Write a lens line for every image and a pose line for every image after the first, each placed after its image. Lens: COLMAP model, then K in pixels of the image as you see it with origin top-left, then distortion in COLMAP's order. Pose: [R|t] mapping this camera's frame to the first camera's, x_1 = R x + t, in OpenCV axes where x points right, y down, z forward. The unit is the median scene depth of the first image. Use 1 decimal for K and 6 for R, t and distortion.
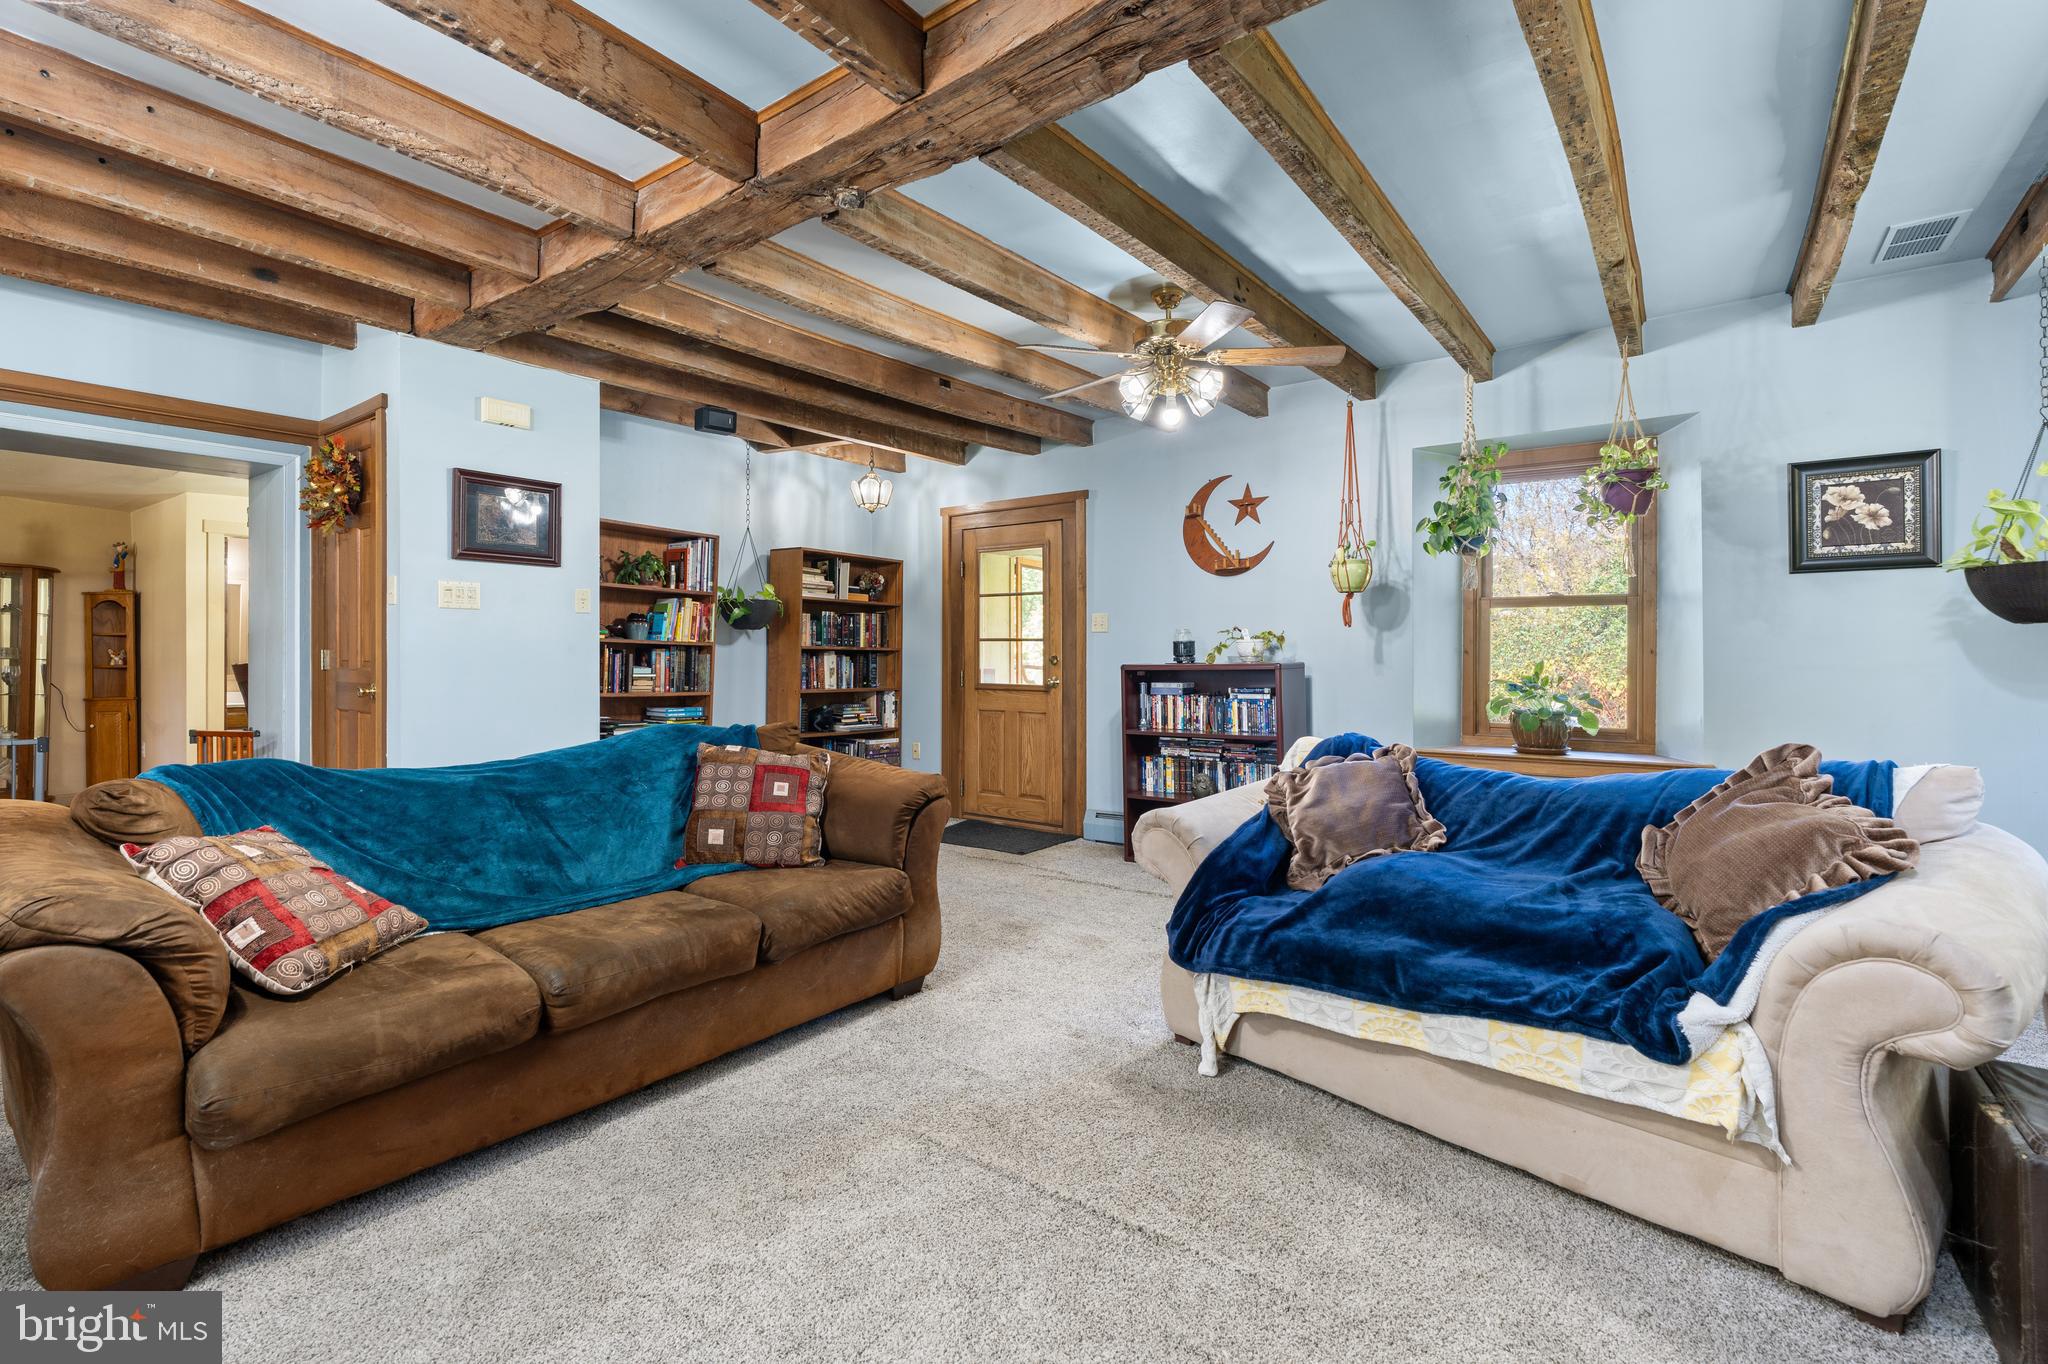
lens RADIAL K [[928.3, 0, 1016.4], [0, 928.3, 653.0], [0, 0, 1]] dist [-0.009245, 0.003728]
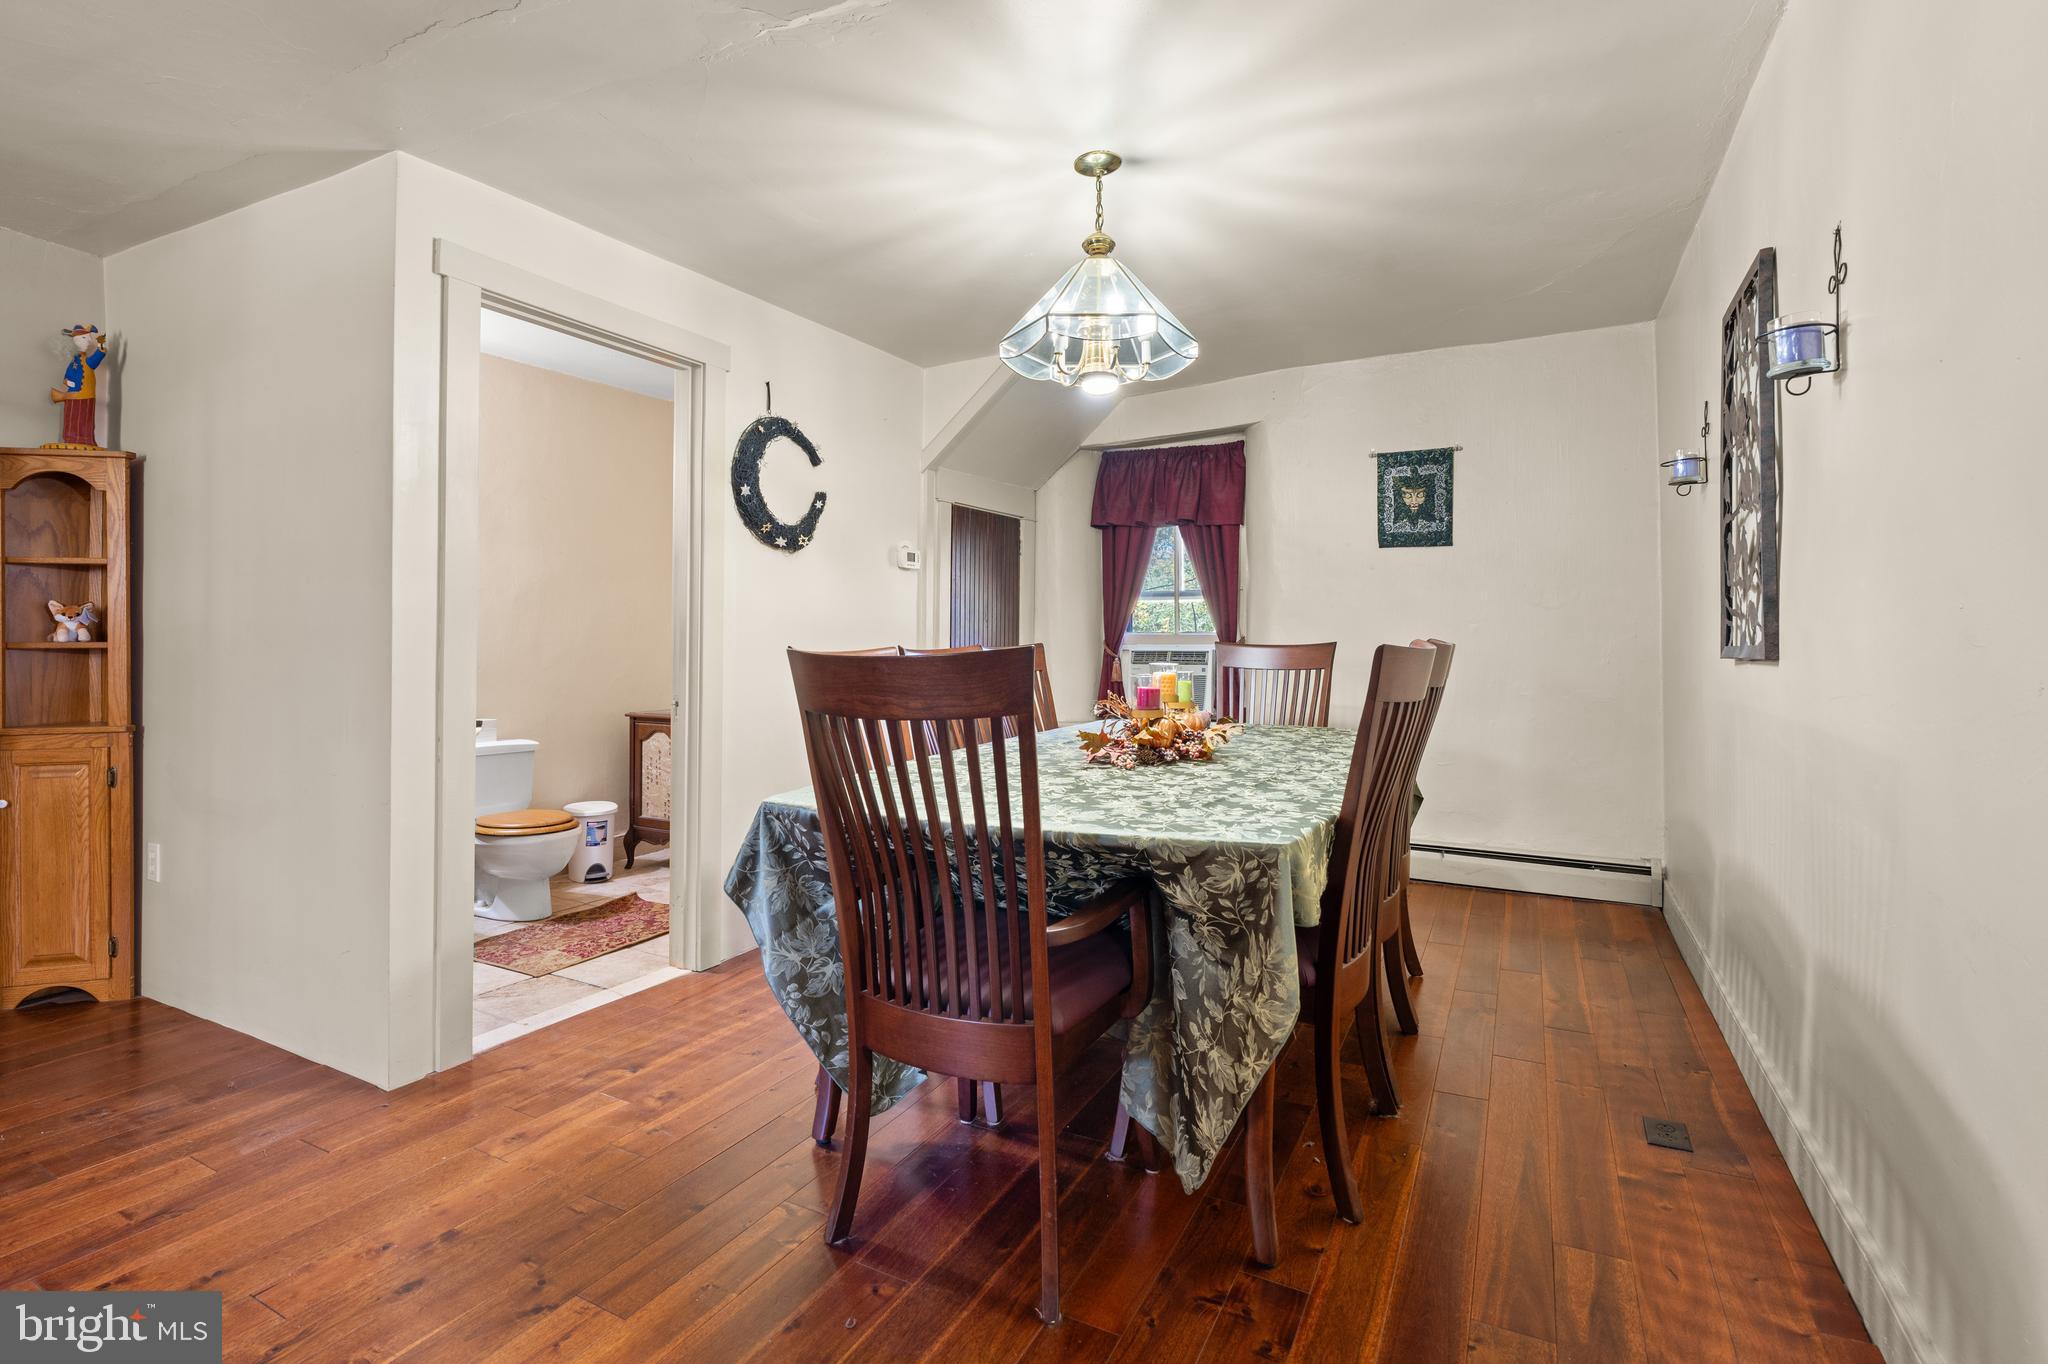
lens RADIAL K [[928.3, 0, 968.1], [0, 928.3, 622.3], [0, 0, 1]] dist [-0.009245, 0.003728]
pose [[0.986005, 0.008360, 0.166503, -0.669886], [-0.005523, 0.999832, -0.017495, 0.010031], [-0.166622, 0.016331, 0.985886, 0.558631]]
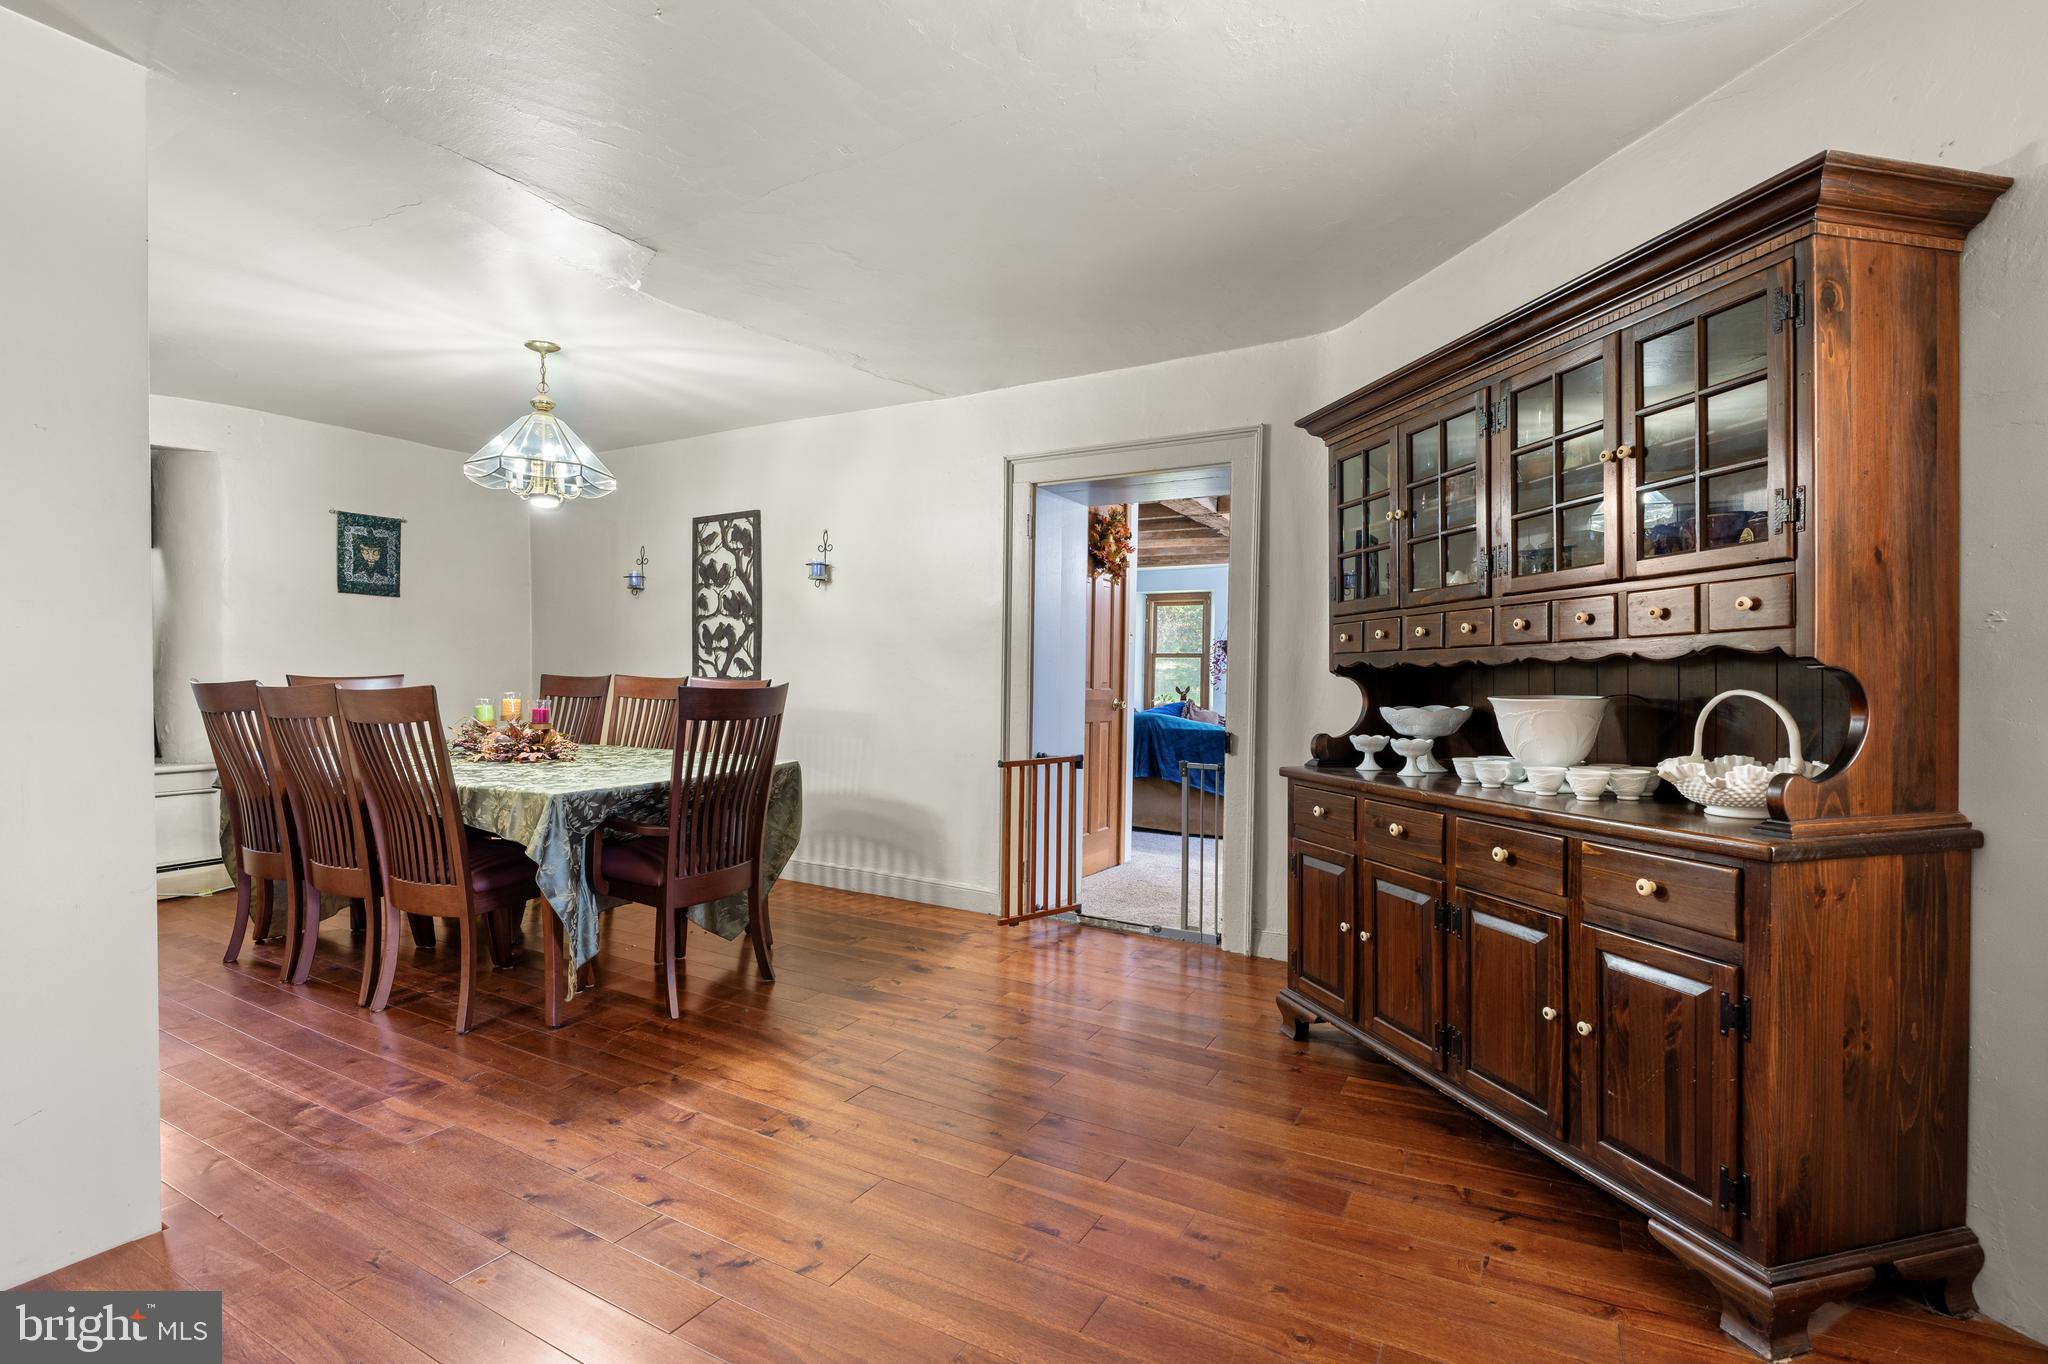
lens RADIAL K [[928.3, 0, 1027.2], [0, 928.3, 668.1], [0, 0, 1]] dist [-0.009245, 0.003728]
pose [[-0.135209, 0.004748, 0.990806, -0.991085], [-0.006767, 0.999961, -0.005715, 0.007395], [-0.990794, -0.007478, -0.135171, 0.663299]]
